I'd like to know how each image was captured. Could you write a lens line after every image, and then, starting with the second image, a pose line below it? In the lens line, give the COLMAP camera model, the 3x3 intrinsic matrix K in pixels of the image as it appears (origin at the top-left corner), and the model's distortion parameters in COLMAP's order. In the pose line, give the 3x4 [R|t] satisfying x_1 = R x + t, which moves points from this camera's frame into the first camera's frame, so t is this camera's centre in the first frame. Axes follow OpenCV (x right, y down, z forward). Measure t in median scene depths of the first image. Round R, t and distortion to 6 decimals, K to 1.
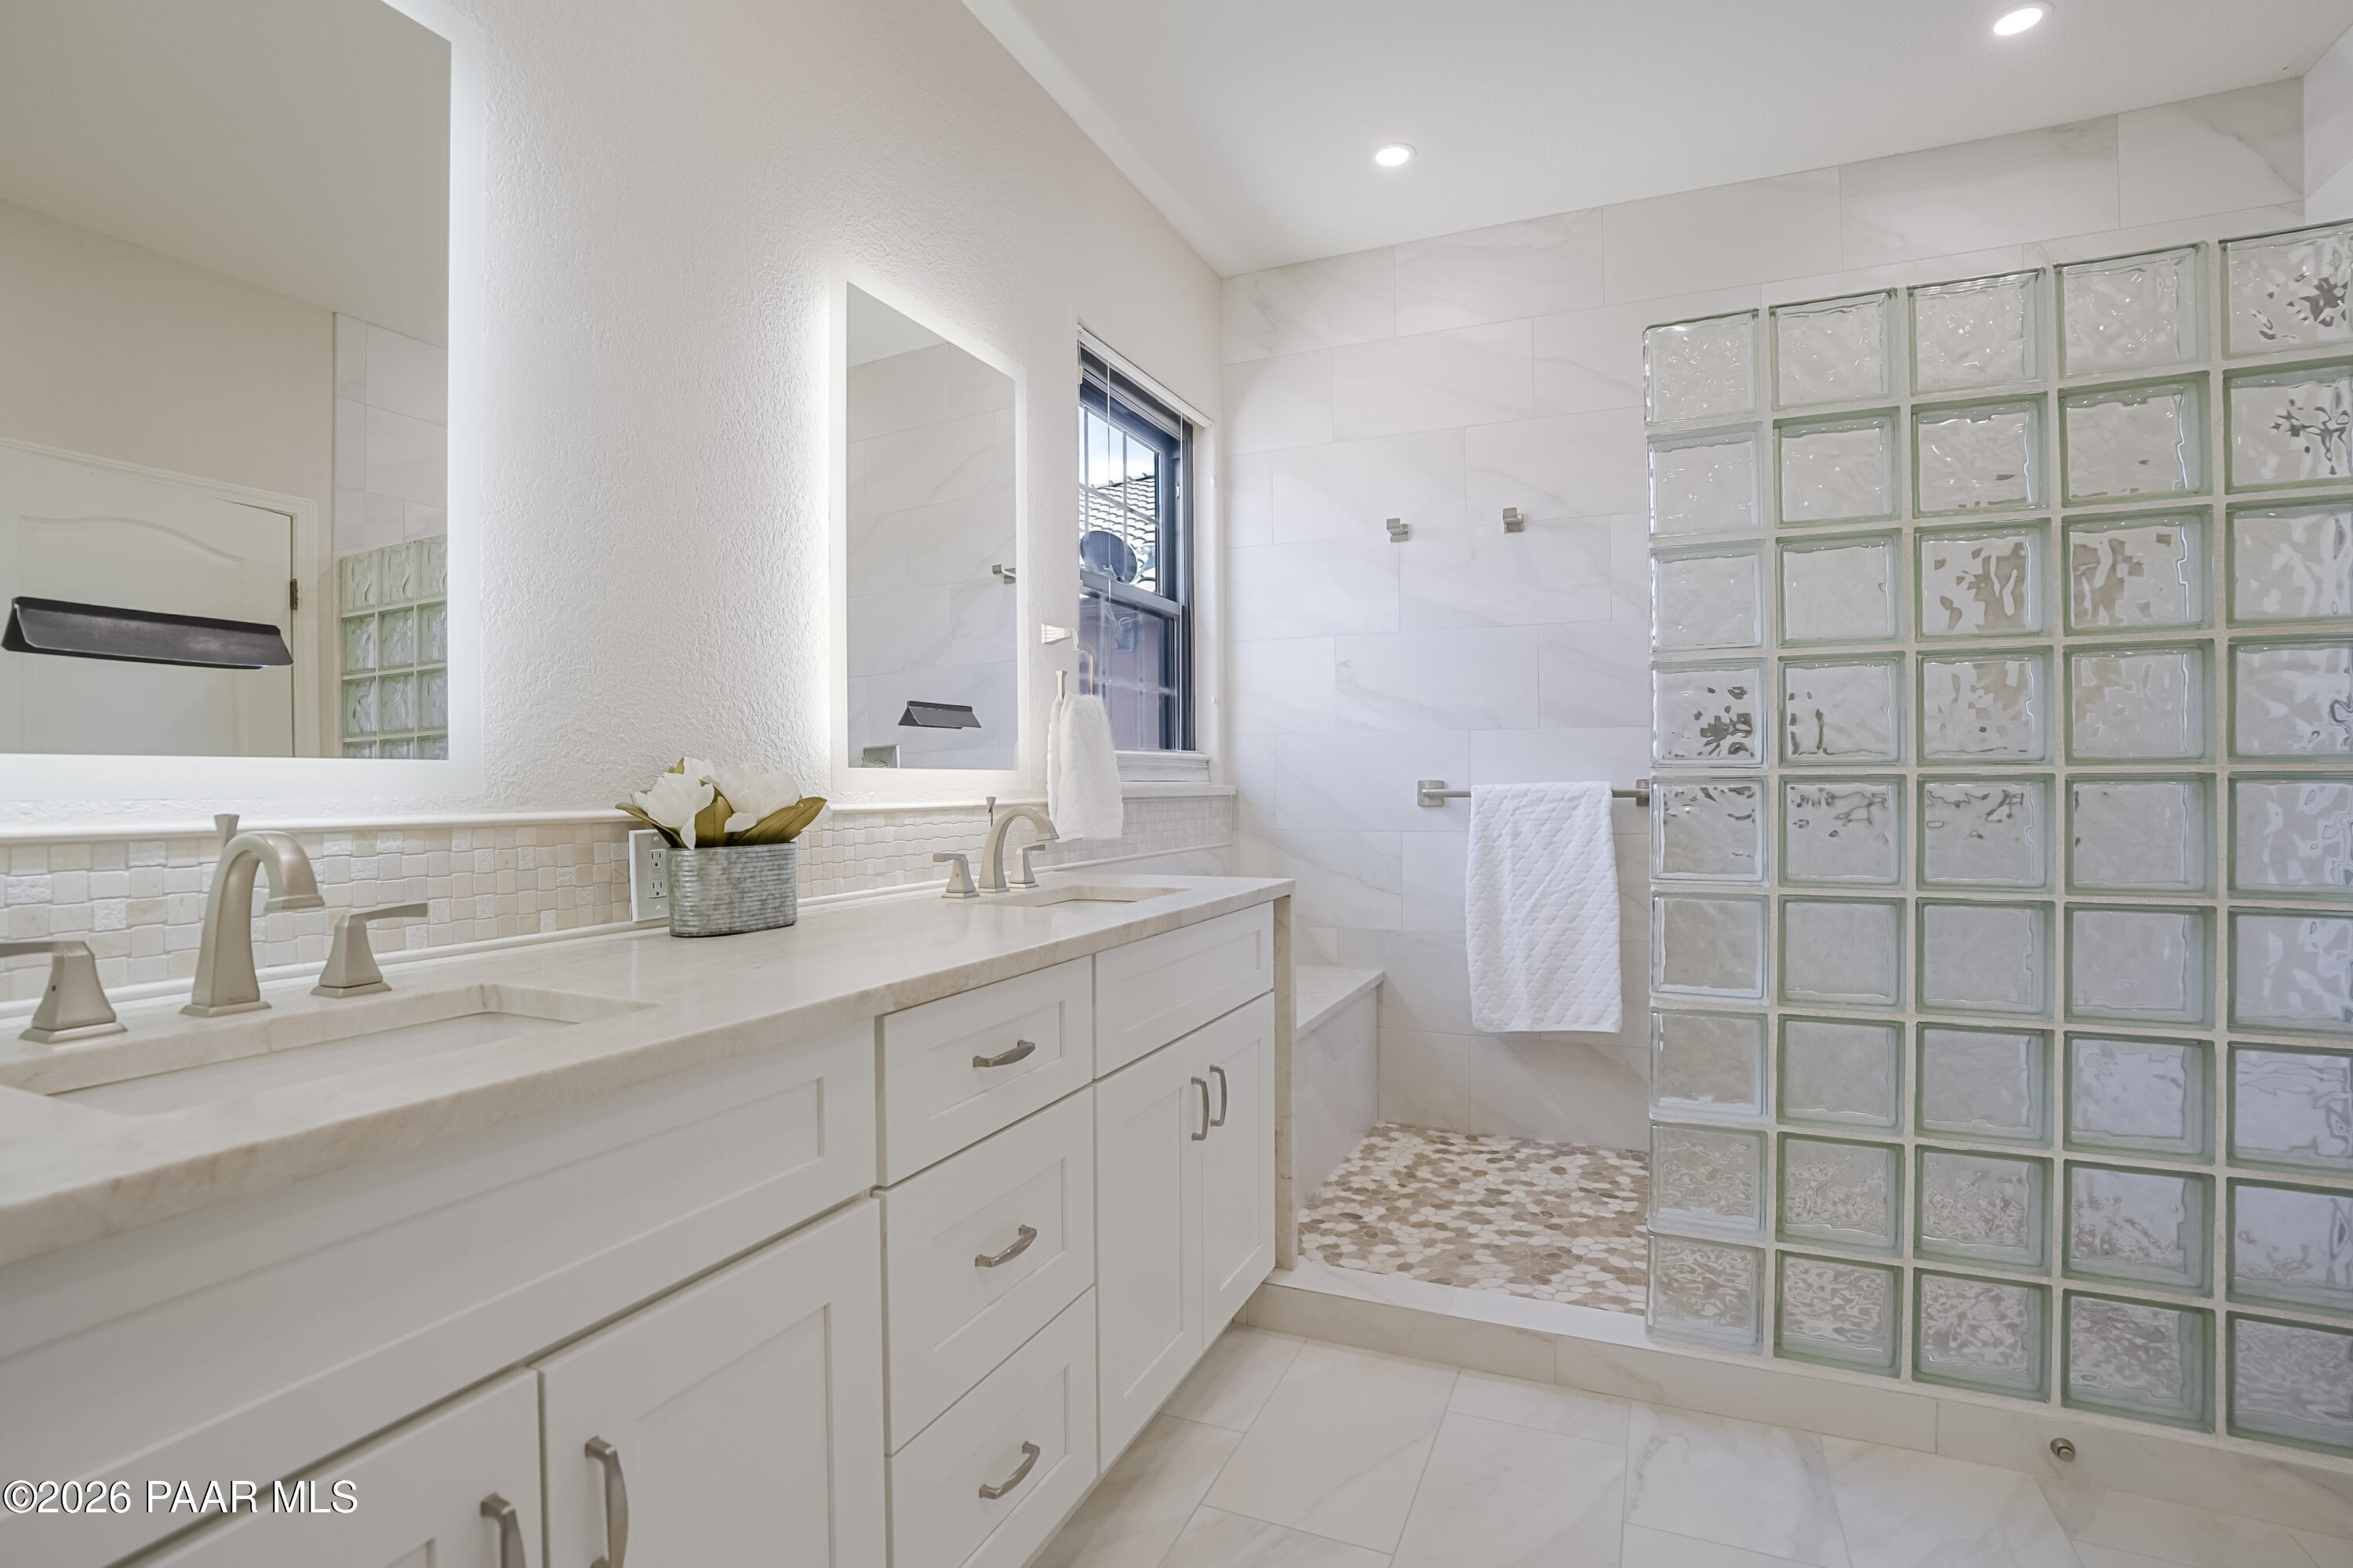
lens RADIAL K [[1088.3, 0, 1182.0], [0, 1088.3, 785.3], [0, 0, 1]] dist [-0.045653, 0.007591]
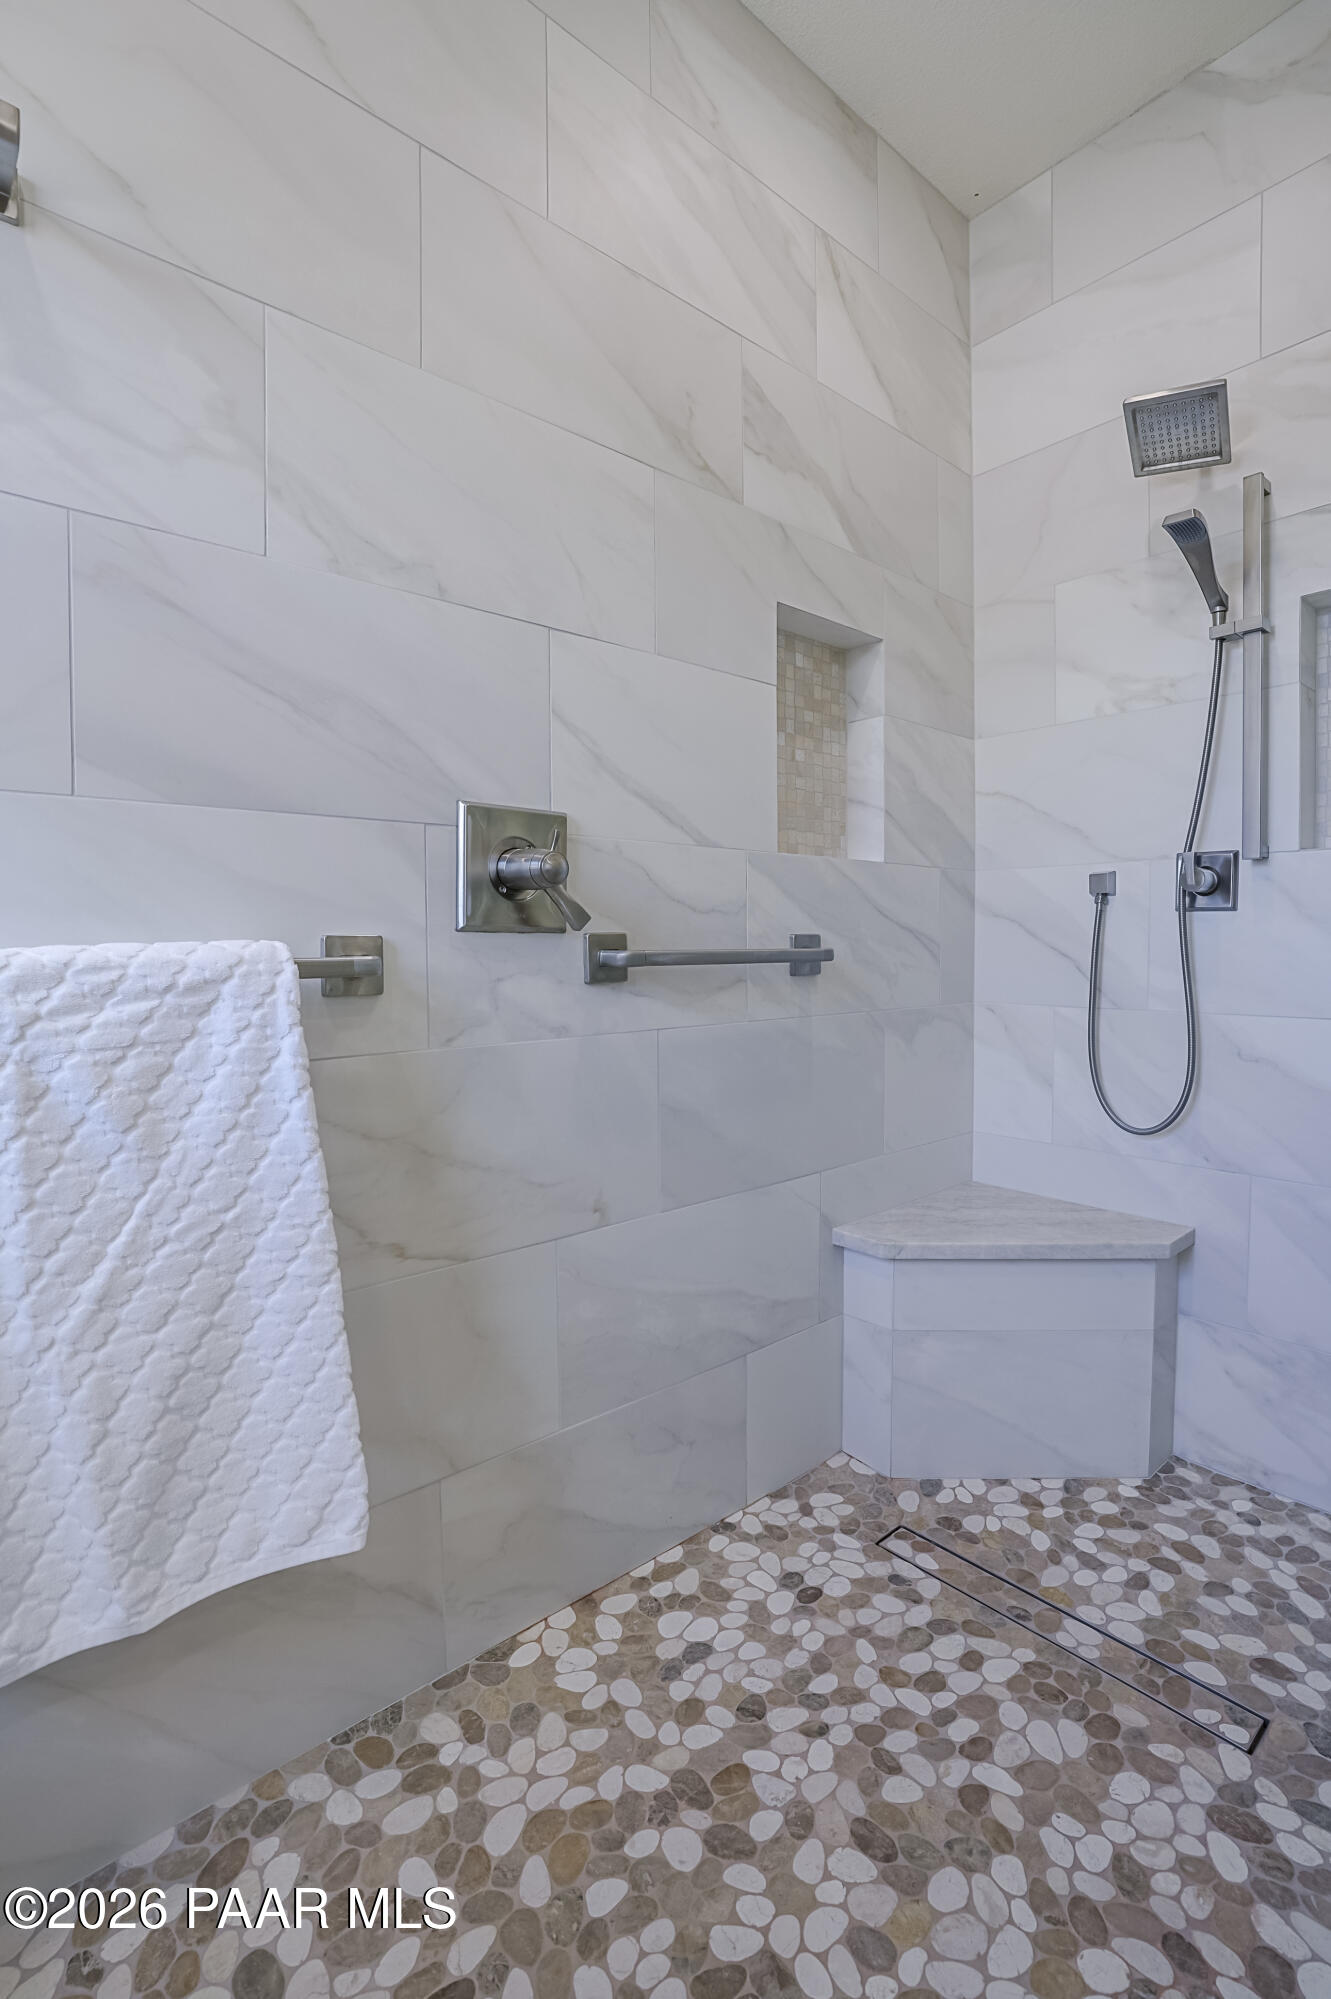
lens RADIAL K [[924.5, 0, 680.1], [0, 924.5, 990.7], [0, 0, 1]] dist [-0.045653, 0.007591]
pose [[0.399342, -0.041289, 0.915872, 0.134562], [0.002358, 0.999028, 0.044010, 0.000300], [-0.916799, -0.015416, 0.399051, 0.717331]]
